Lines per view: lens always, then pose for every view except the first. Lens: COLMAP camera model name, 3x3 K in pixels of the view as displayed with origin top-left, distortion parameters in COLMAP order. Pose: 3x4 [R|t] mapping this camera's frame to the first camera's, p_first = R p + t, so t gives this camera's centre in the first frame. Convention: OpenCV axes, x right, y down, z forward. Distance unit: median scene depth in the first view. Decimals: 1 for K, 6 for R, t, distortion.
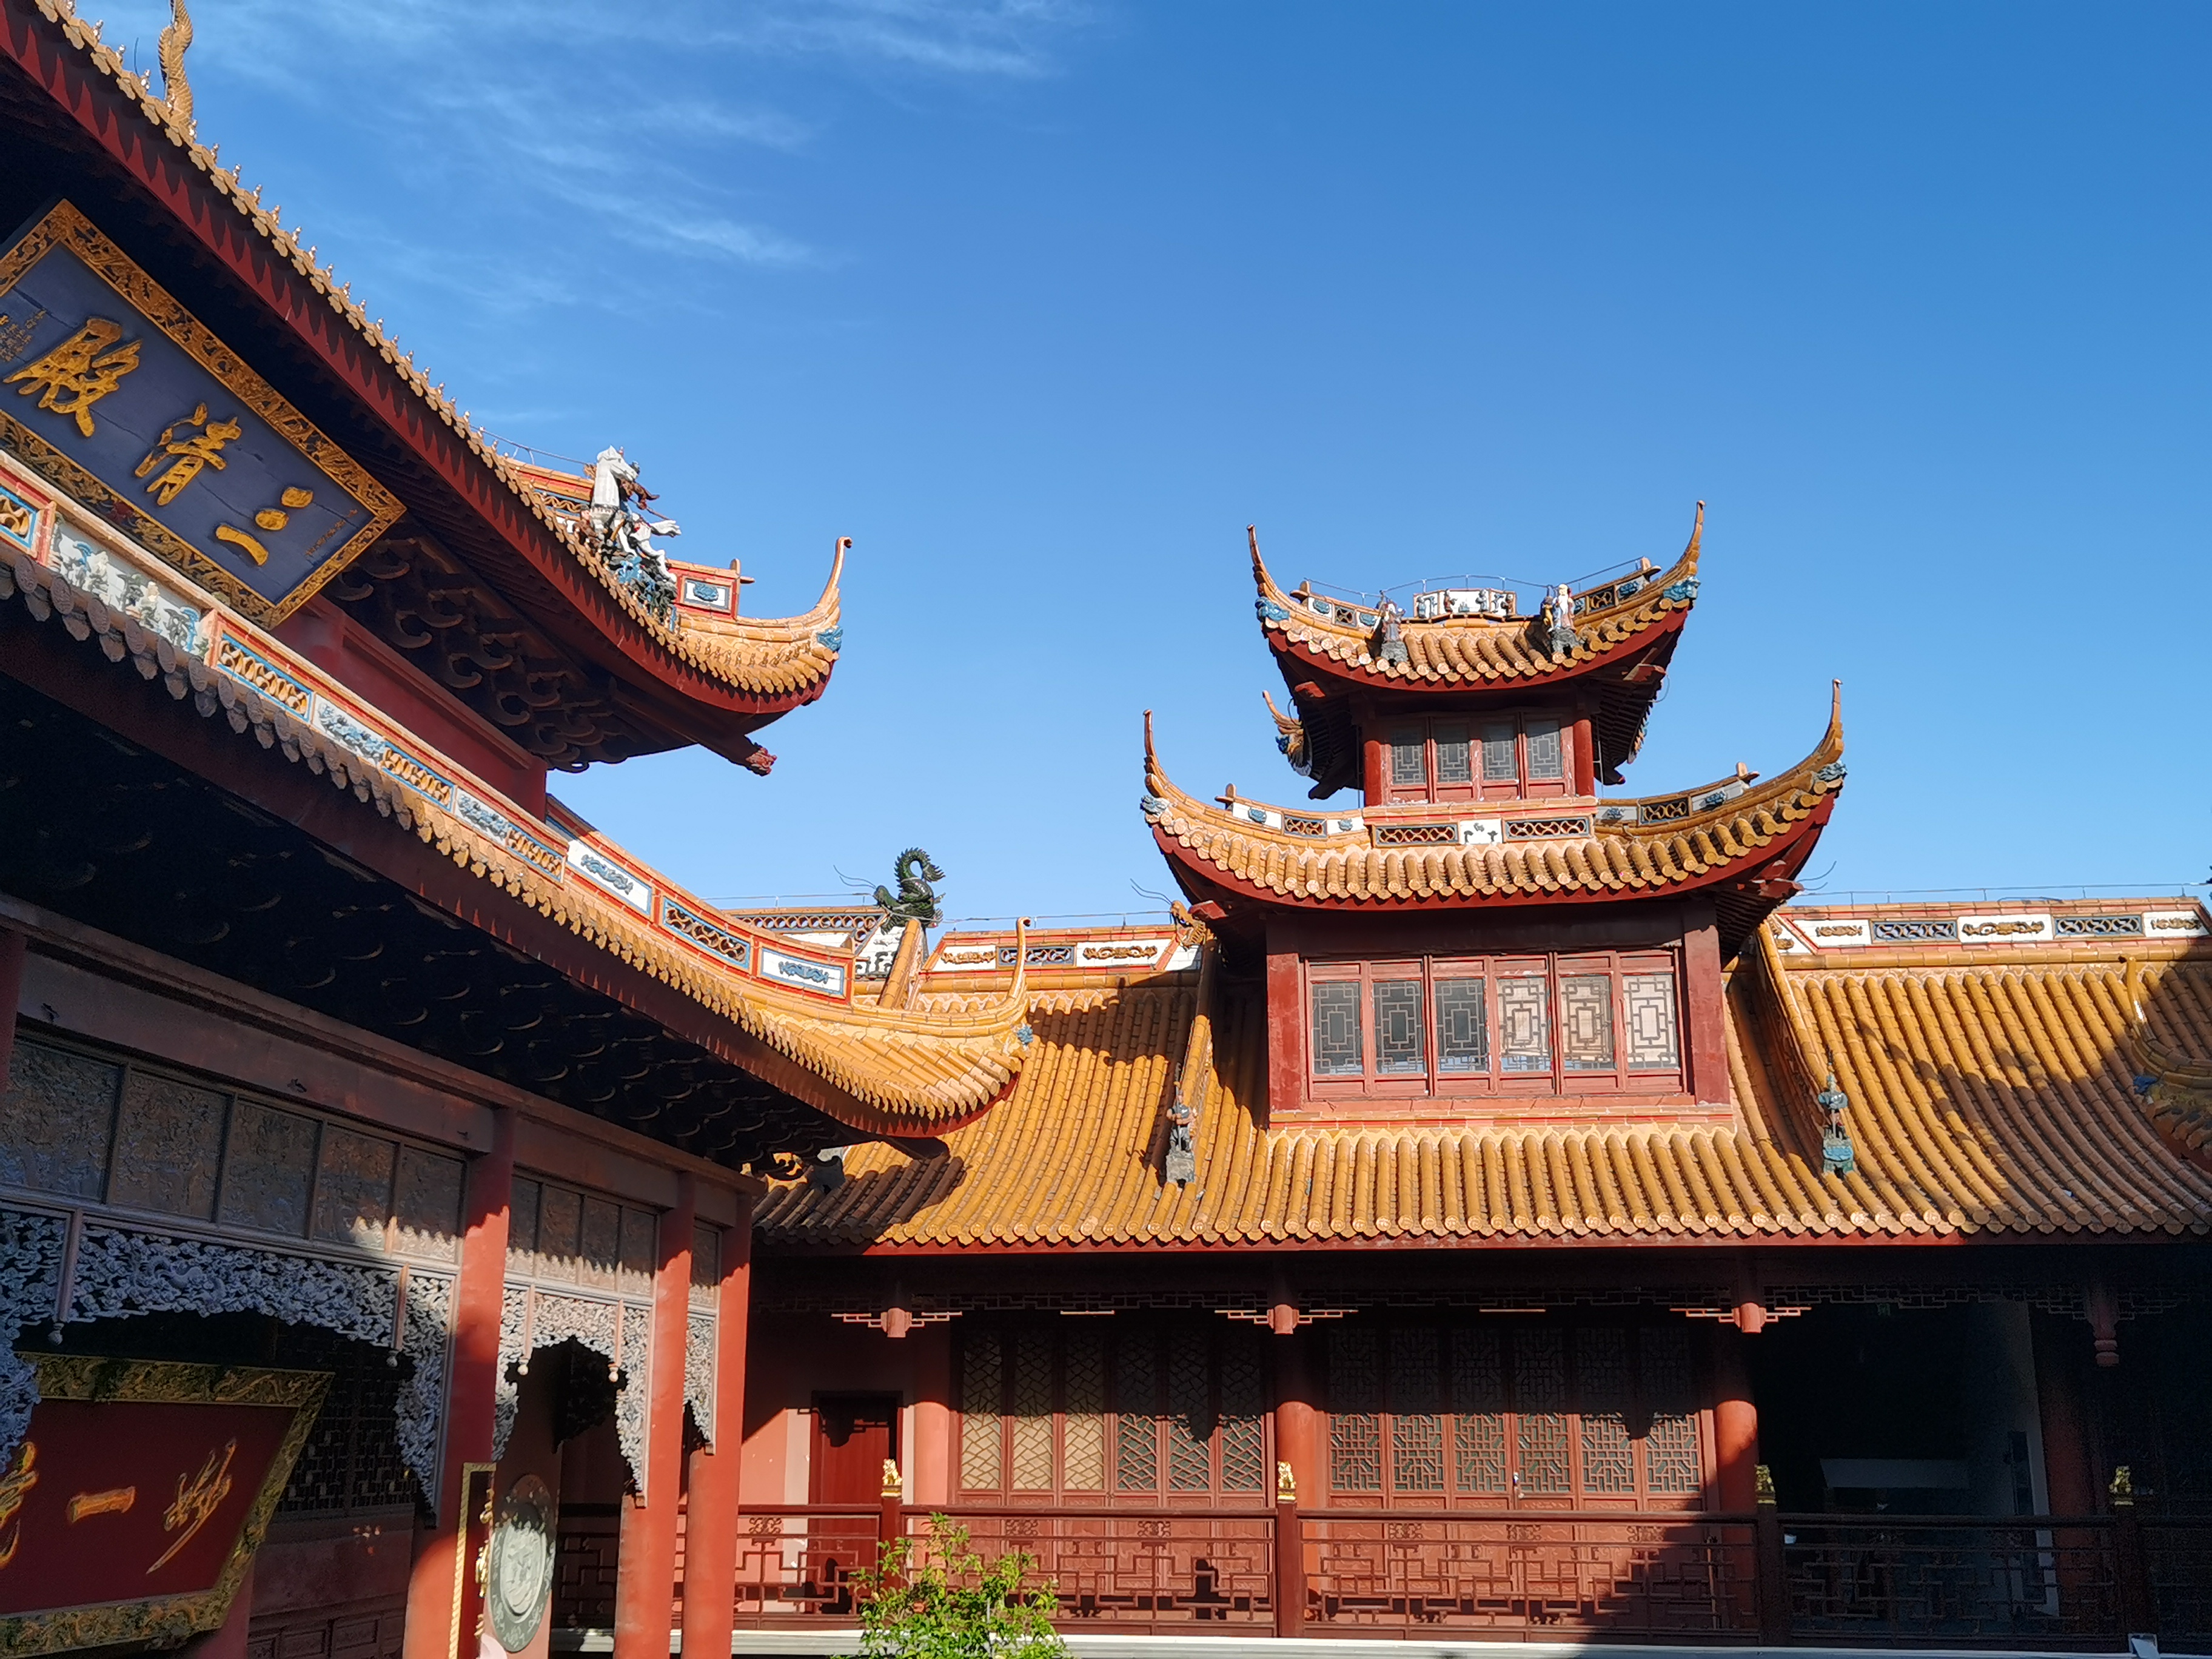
lens RADIAL K [[2258.3, 0, 1106.0], [0, 2258.3, 829.5], [0, 0, 1]] dist [0.016582, 0.004450]
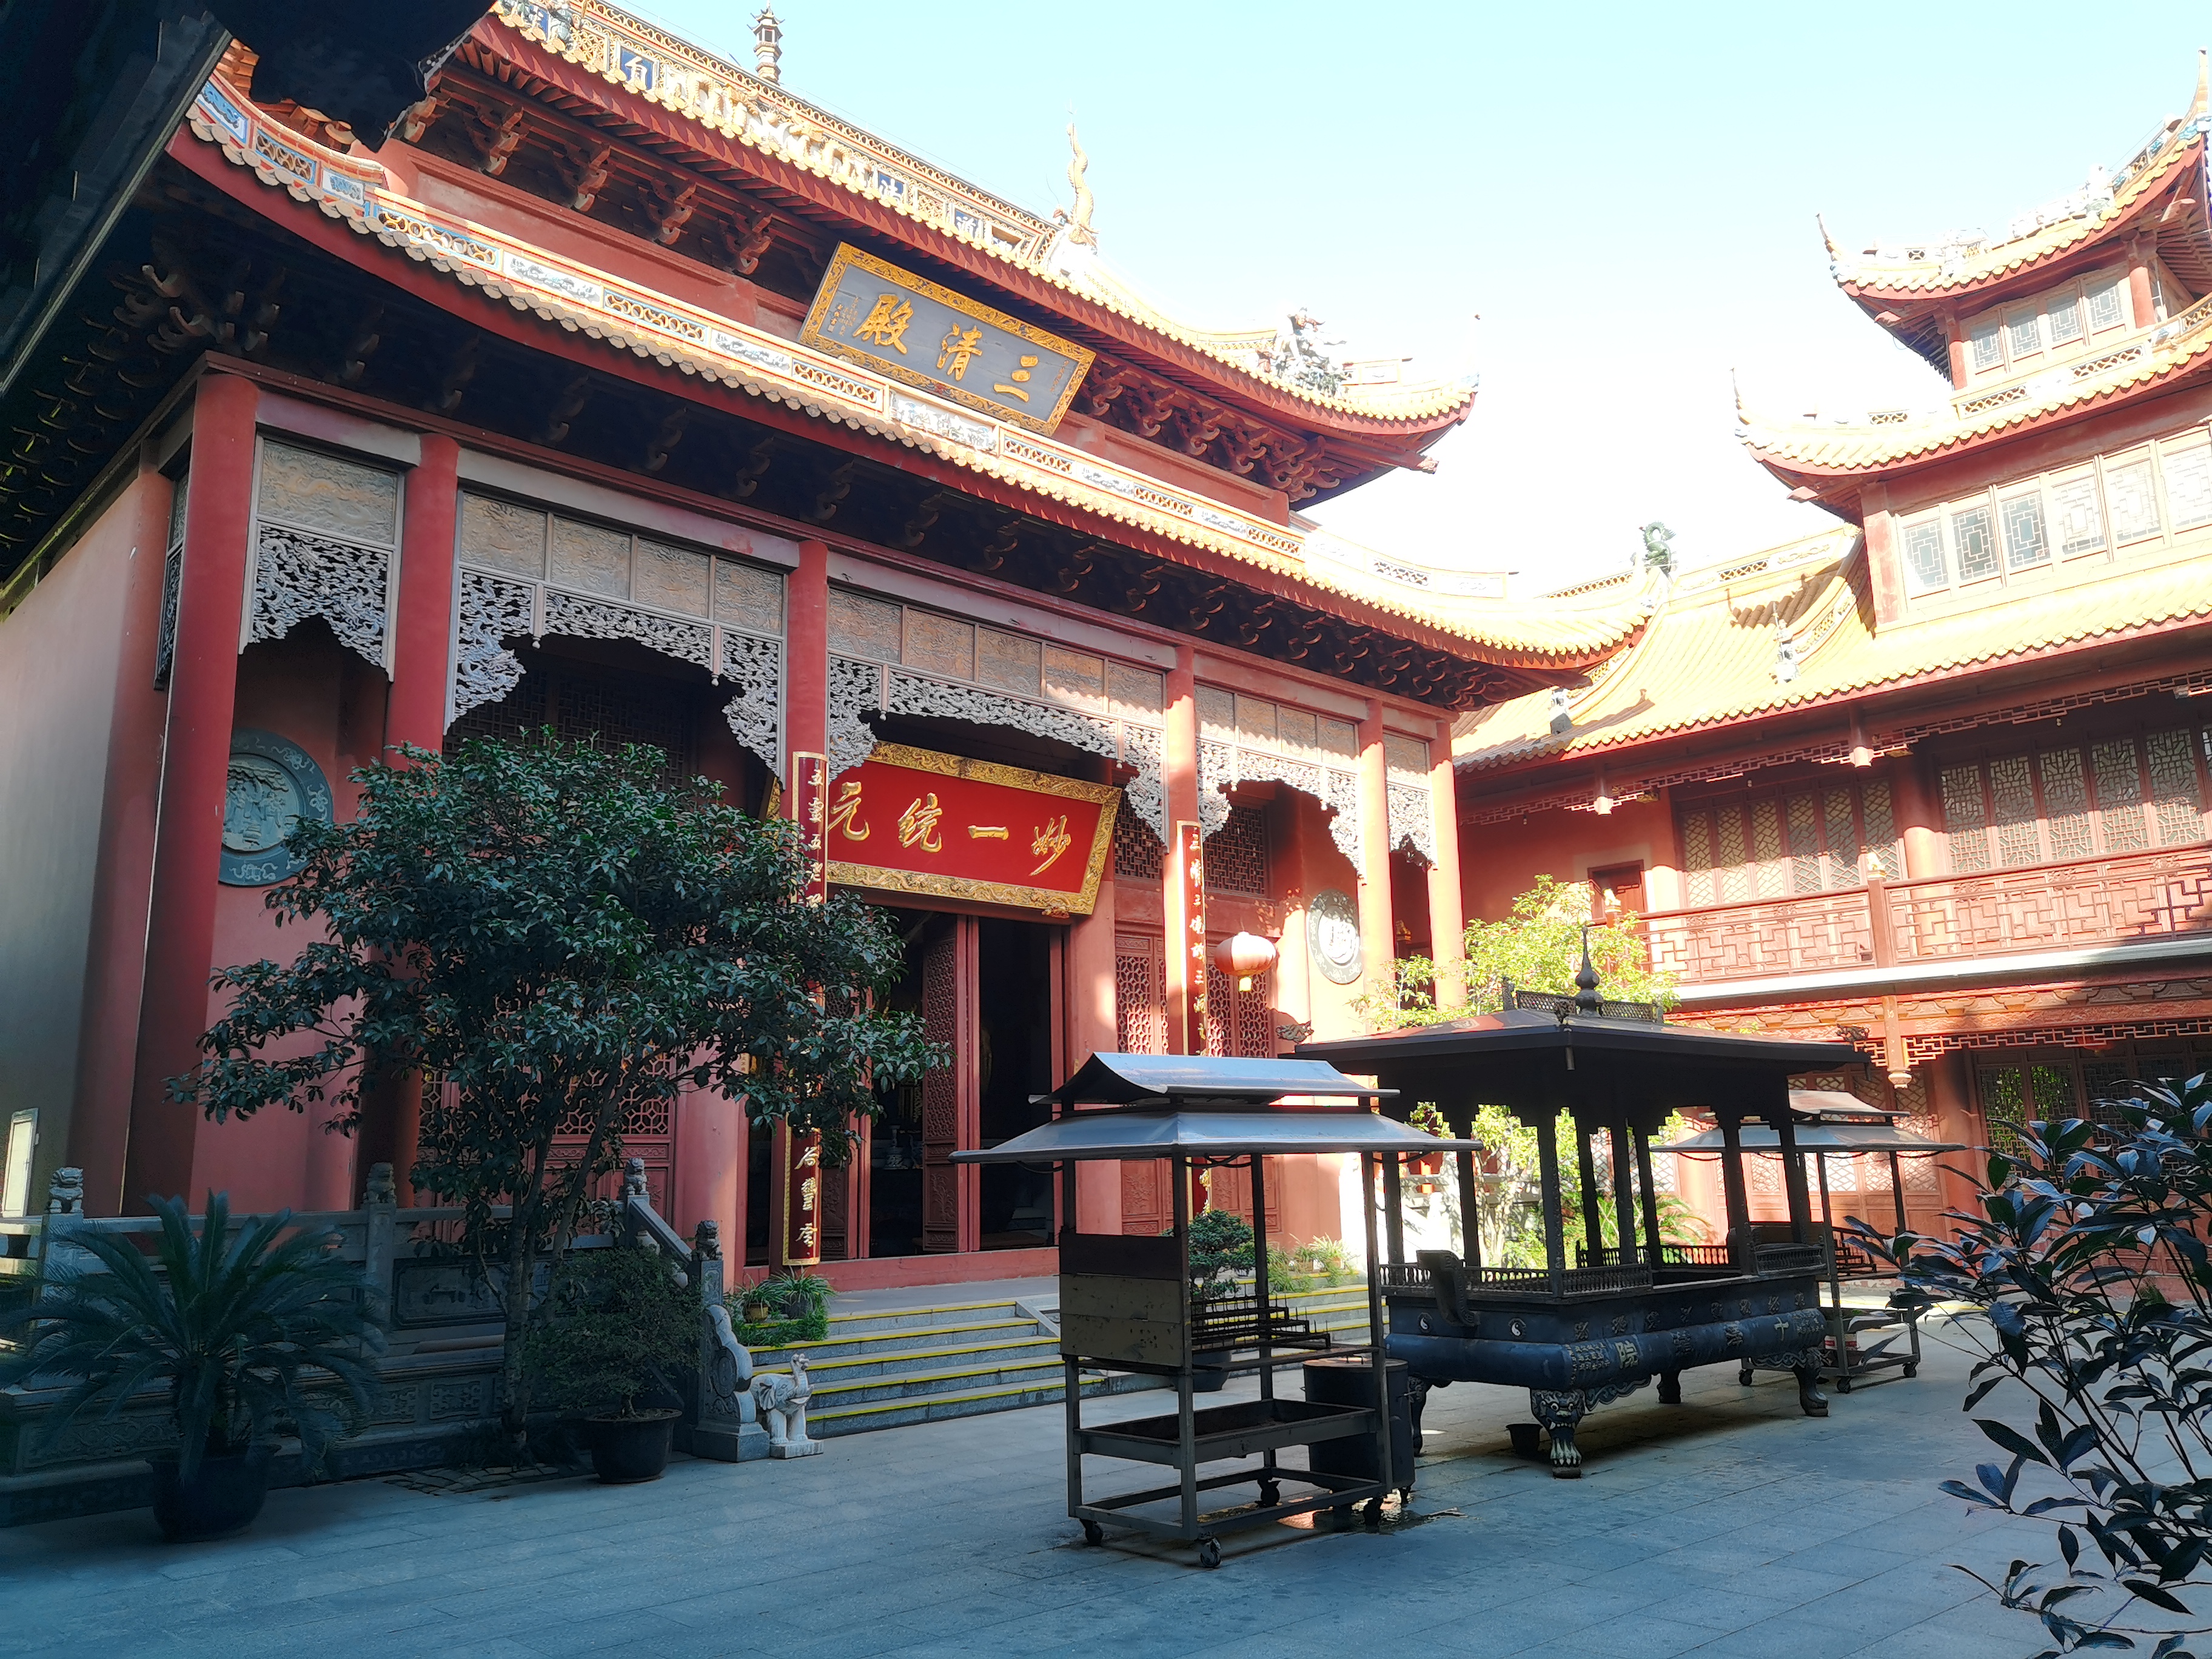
lens RADIAL K [[1659.2, 0, 1098.2], [0, 1659.2, 817.9], [0, 0, 1]] dist [0.035243, -0.039701]
pose [[0.779265, -0.148111, -0.608941, 0.453010], [0.185705, 0.982605, -0.001349, 0.227399], [0.598548, -0.112032, 0.793215, -0.144691]]
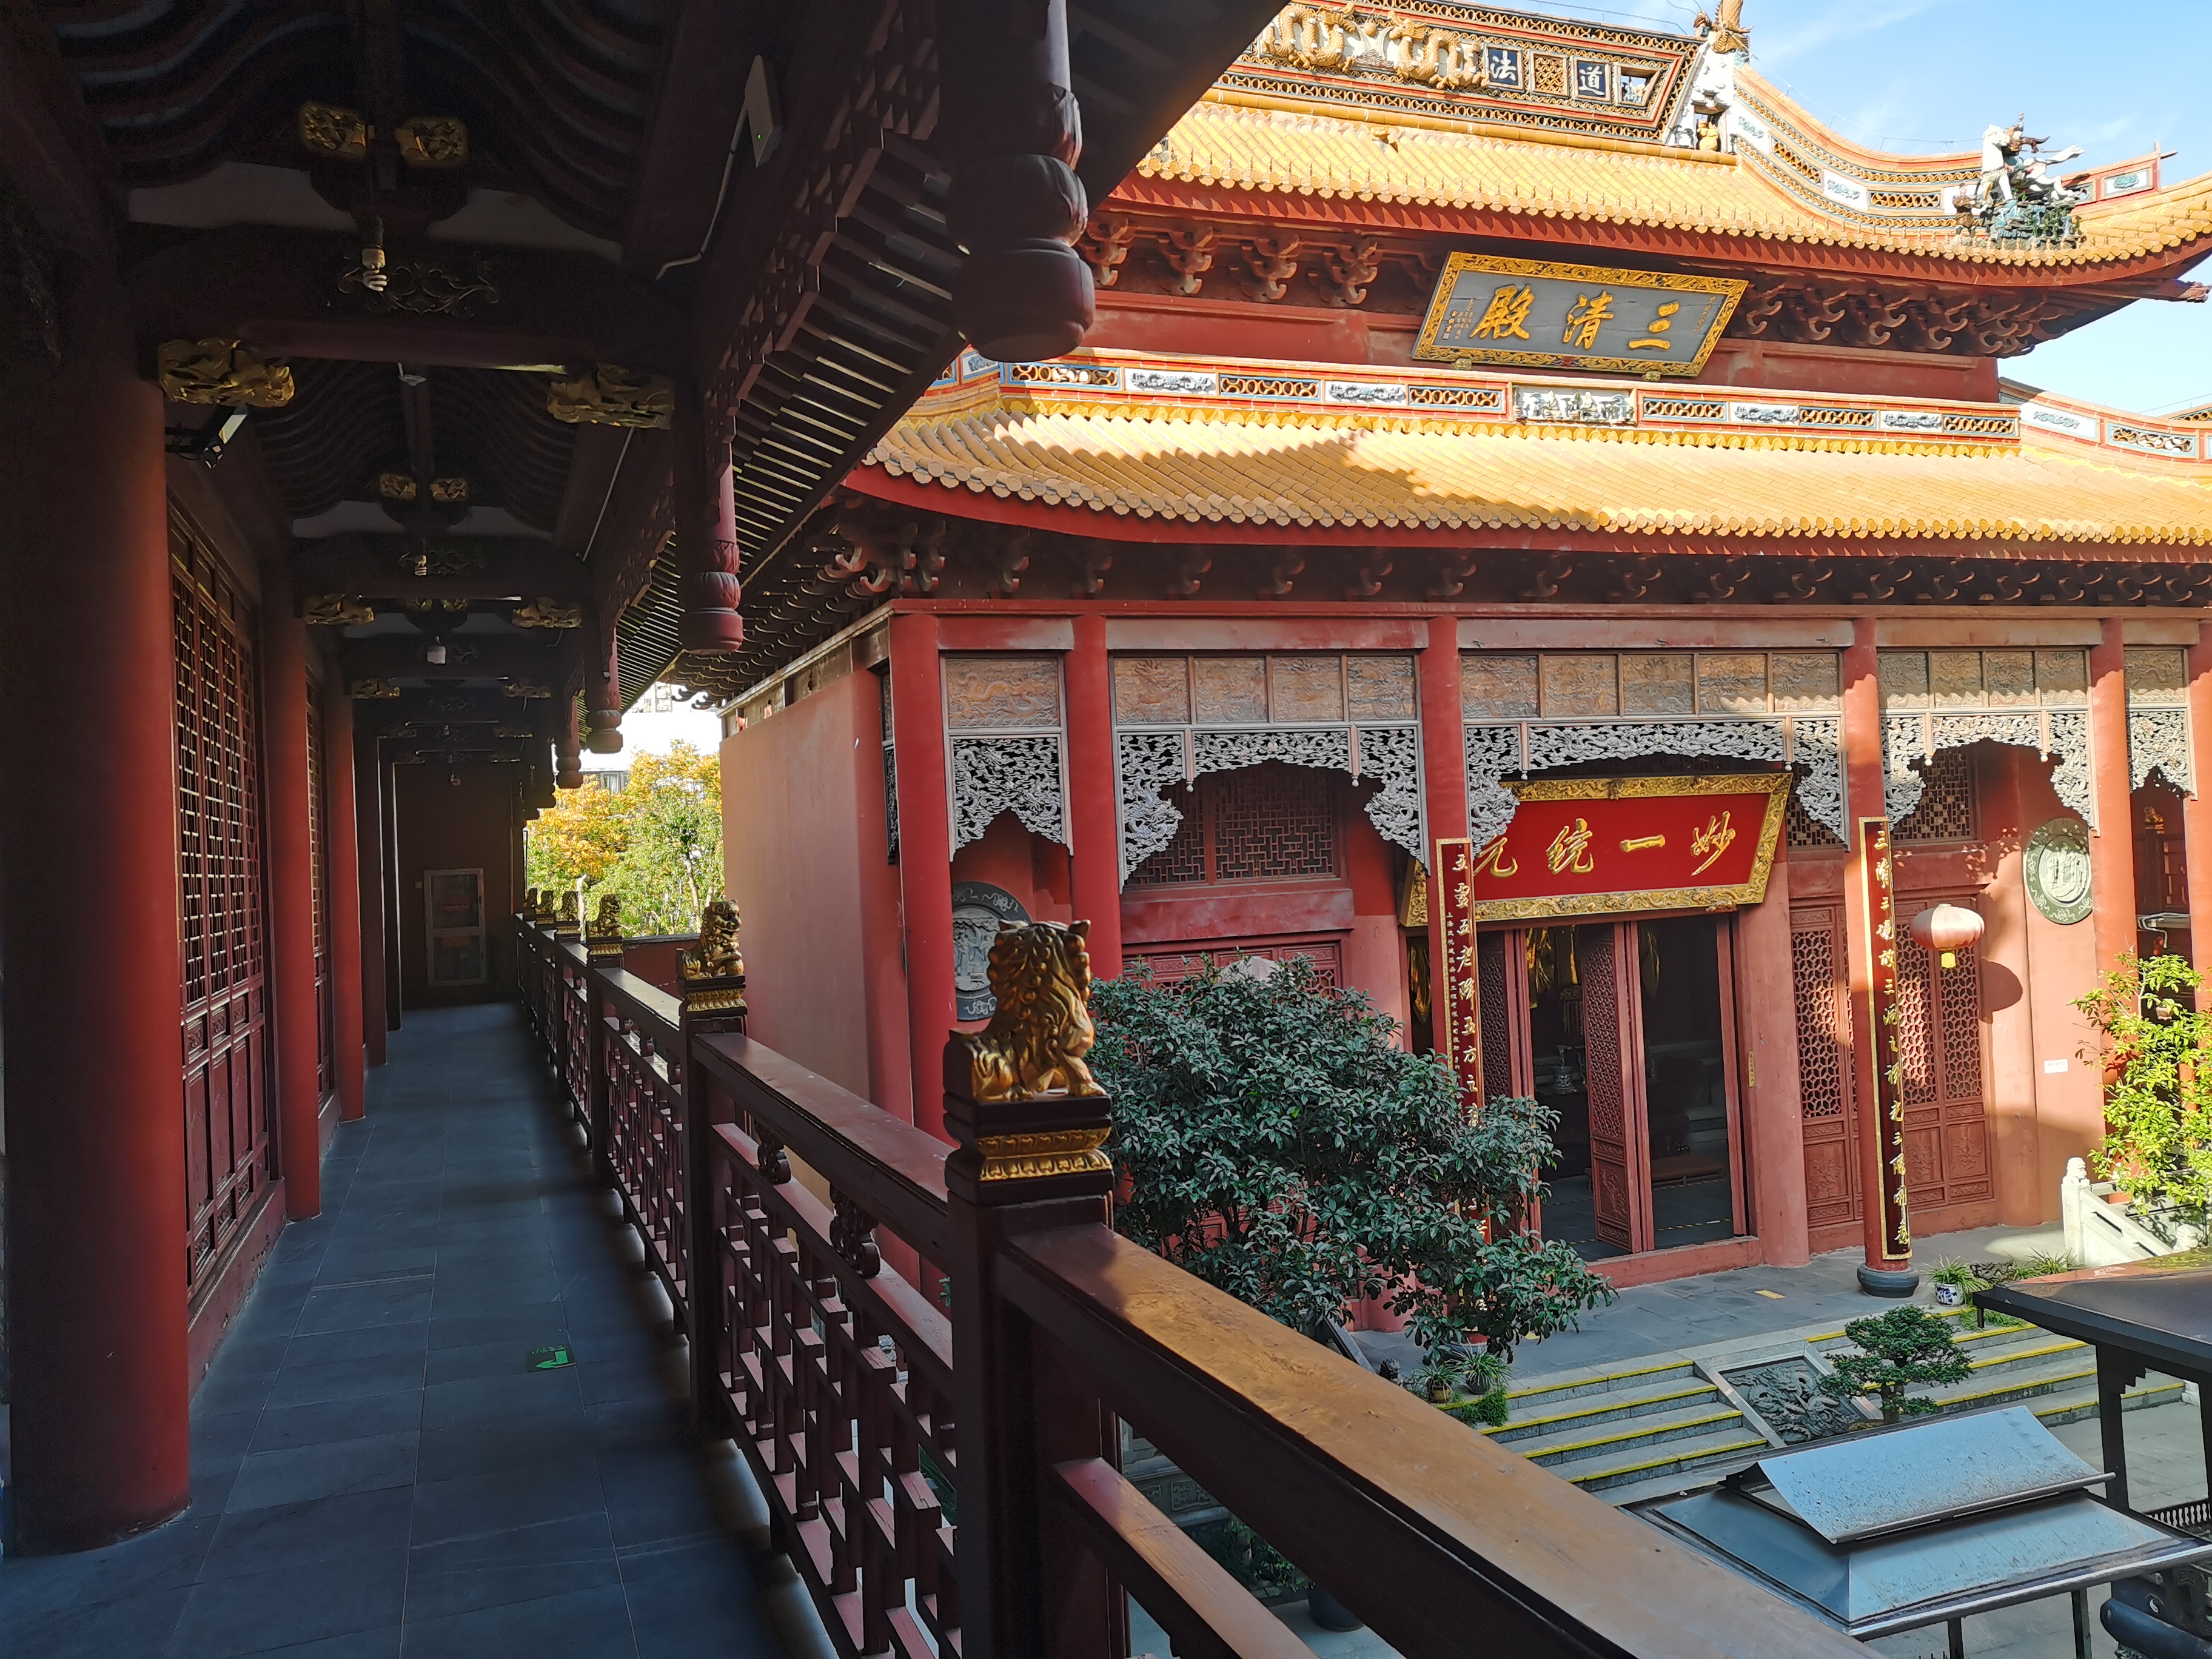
lens RADIAL K [[1659.2, 0, 1098.2], [0, 1659.2, 817.9], [0, 0, 1]] dist [0.035243, -0.039701]
pose [[0.477750, -0.041623, -0.877510, 0.501360], [0.274292, 0.956007, 0.103989, -0.019322], [0.834577, -0.290374, 0.468149, -0.102767]]
